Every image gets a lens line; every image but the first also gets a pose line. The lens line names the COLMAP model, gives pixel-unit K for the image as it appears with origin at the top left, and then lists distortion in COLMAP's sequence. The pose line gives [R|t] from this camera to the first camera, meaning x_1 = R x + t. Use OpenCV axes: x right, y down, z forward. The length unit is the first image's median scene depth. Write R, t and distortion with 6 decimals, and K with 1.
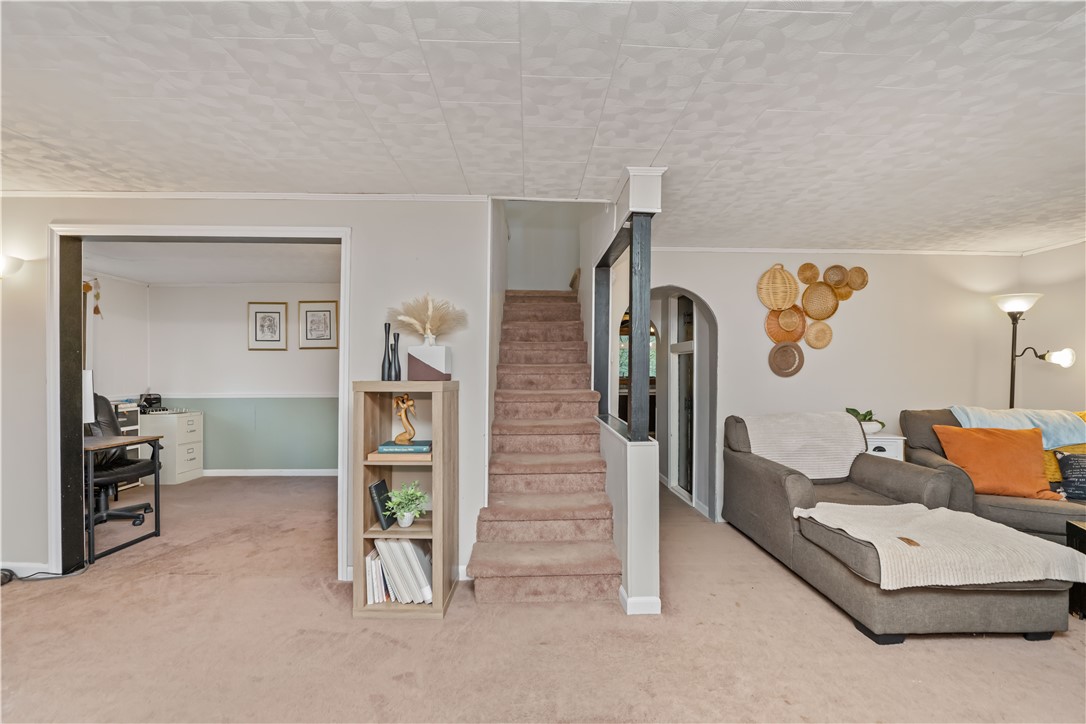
lens RADIAL K [[437.4, 0, 535.3], [0, 437.4, 366.6], [0, 0, 1]] dist [-0.009851, -0.000390]
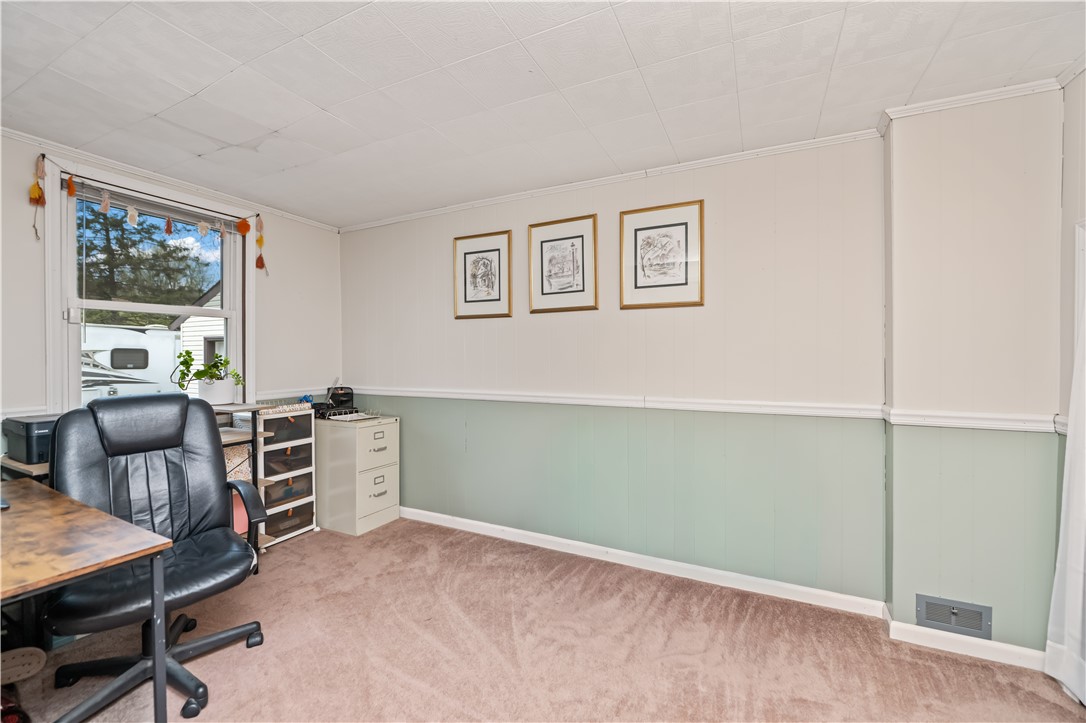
lens RADIAL K [[437.4, 0, 541.3], [0, 437.4, 359.7], [0, 0, 1]] dist [-0.009851, -0.000390]
pose [[0.886354, 0.000771, -0.463007, -0.279782], [0.005841, 0.999900, 0.012846, 0.011784], [0.462971, -0.014090, 0.886261, 0.528122]]
